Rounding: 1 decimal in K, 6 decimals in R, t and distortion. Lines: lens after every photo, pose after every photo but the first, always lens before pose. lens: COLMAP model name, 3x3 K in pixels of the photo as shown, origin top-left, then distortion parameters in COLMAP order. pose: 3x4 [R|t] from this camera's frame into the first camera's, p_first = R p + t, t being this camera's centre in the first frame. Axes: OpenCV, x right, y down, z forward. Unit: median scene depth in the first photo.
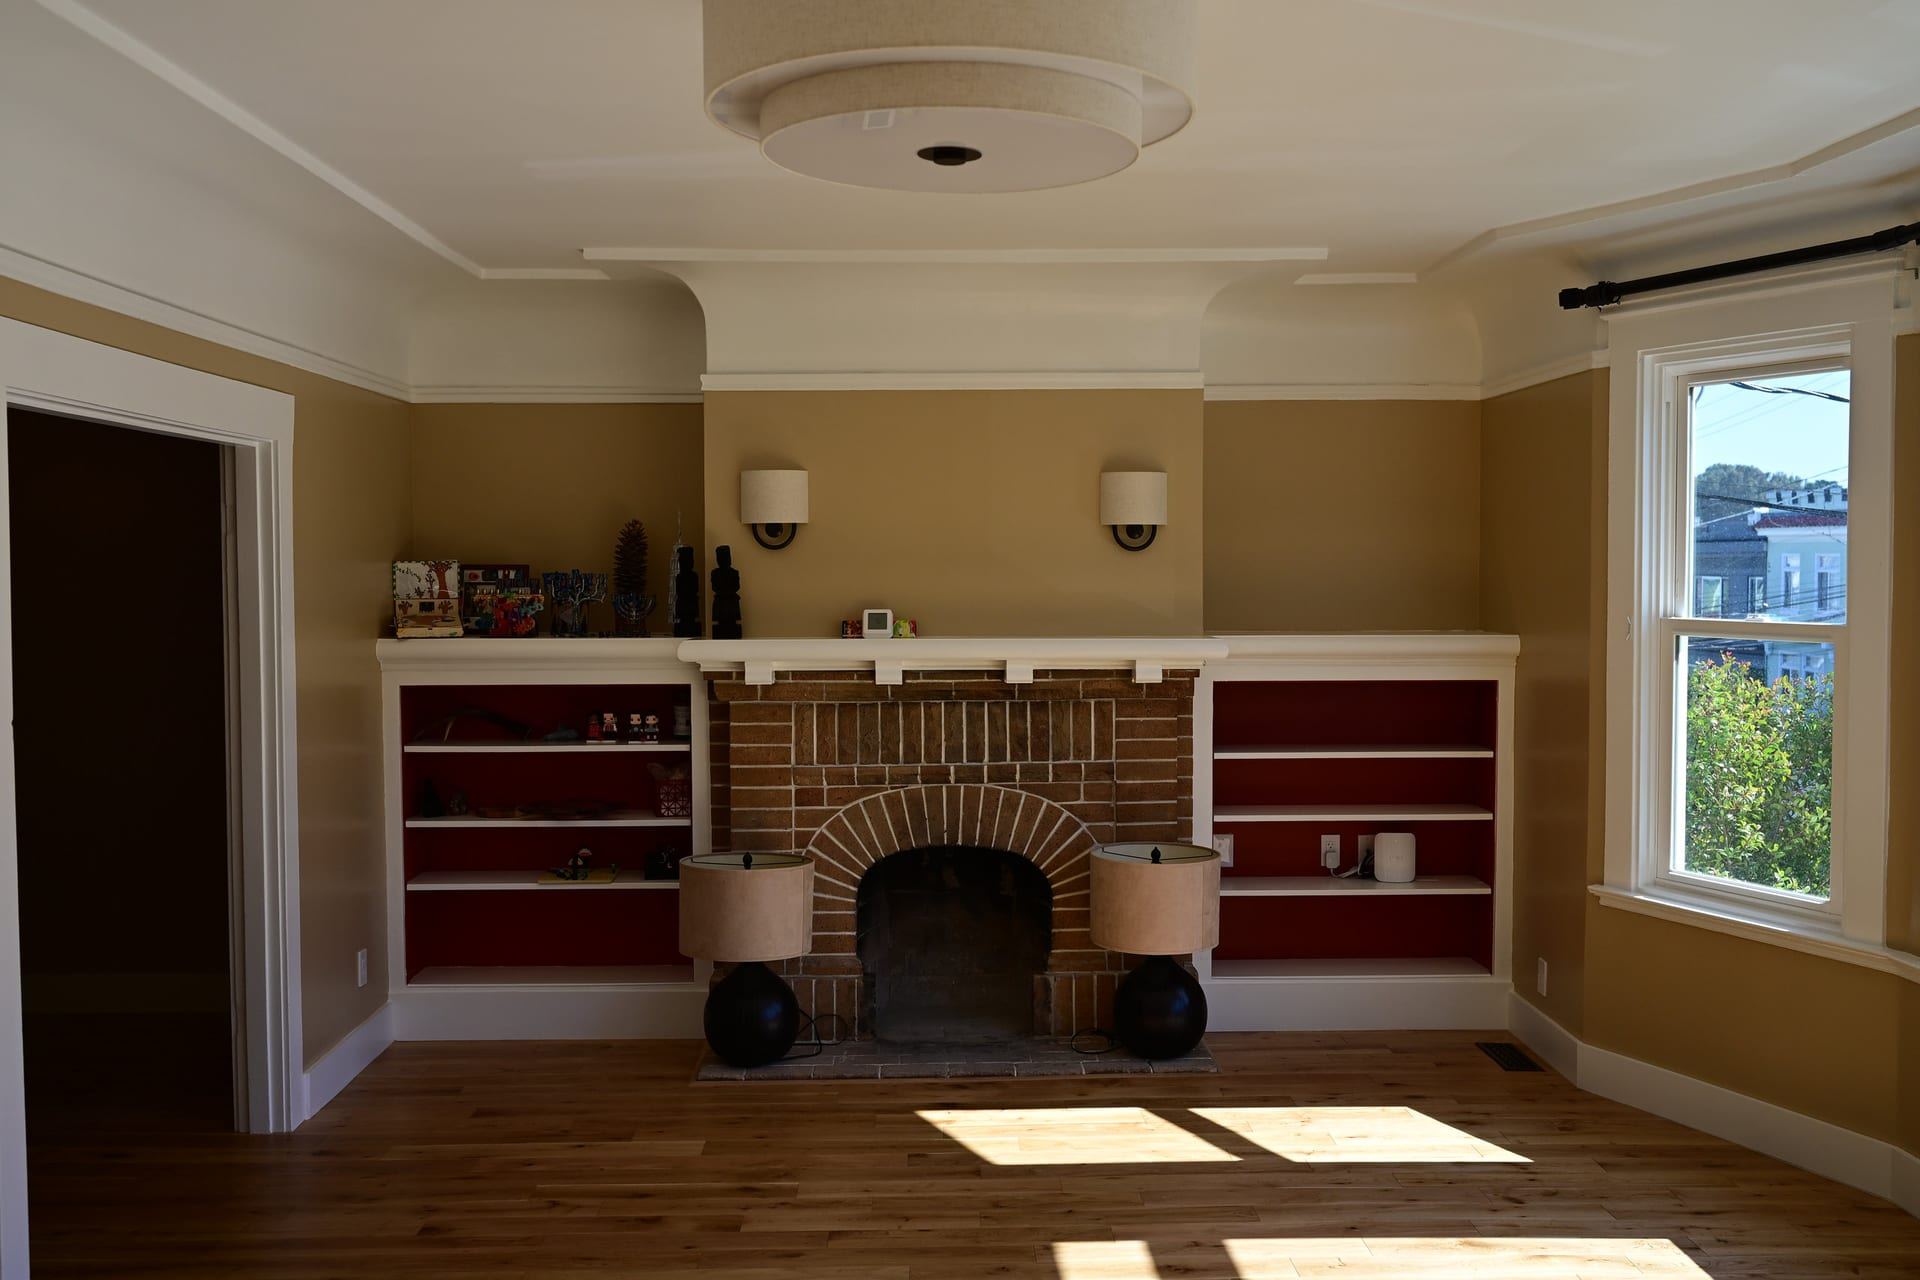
lens RADIAL K [[1818.9, 0, 960.0], [0, 1818.9, 640.0], [0, 0, 1]] dist [-0.008375, -0.012766]
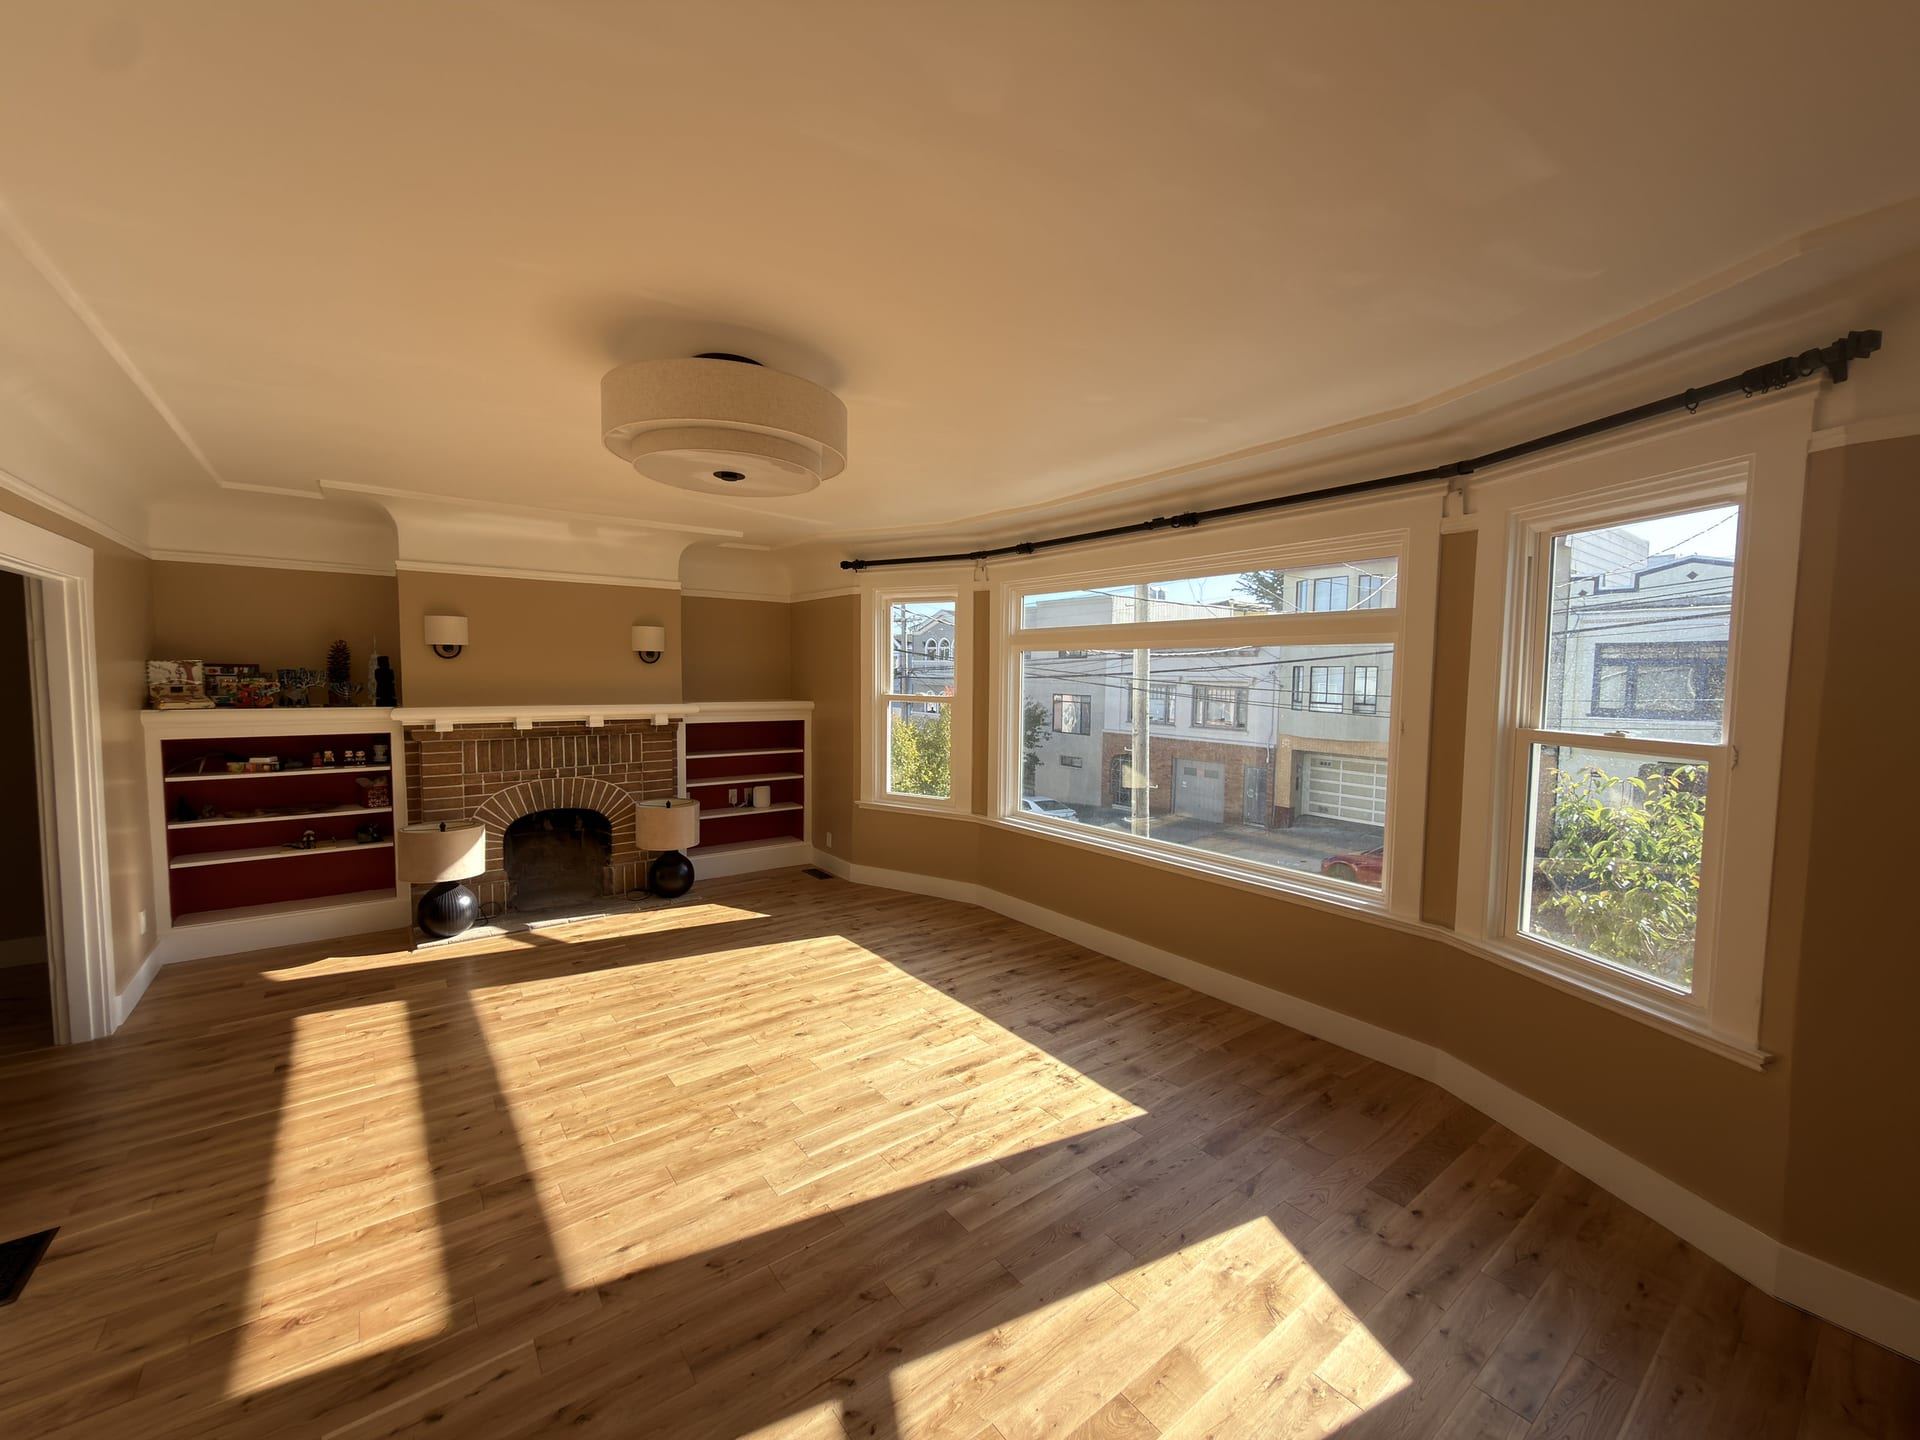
lens RADIAL K [[769.3, 0, 960.0], [0, 769.3, 720.0], [0, 0, 1]] dist [-0.000406, -0.000004]
pose [[0.804723, -0.023505, 0.593185, -0.147891], [0.010423, 0.999621, 0.025471, -0.001796], [-0.593559, -0.014314, 0.804663, 0.054879]]
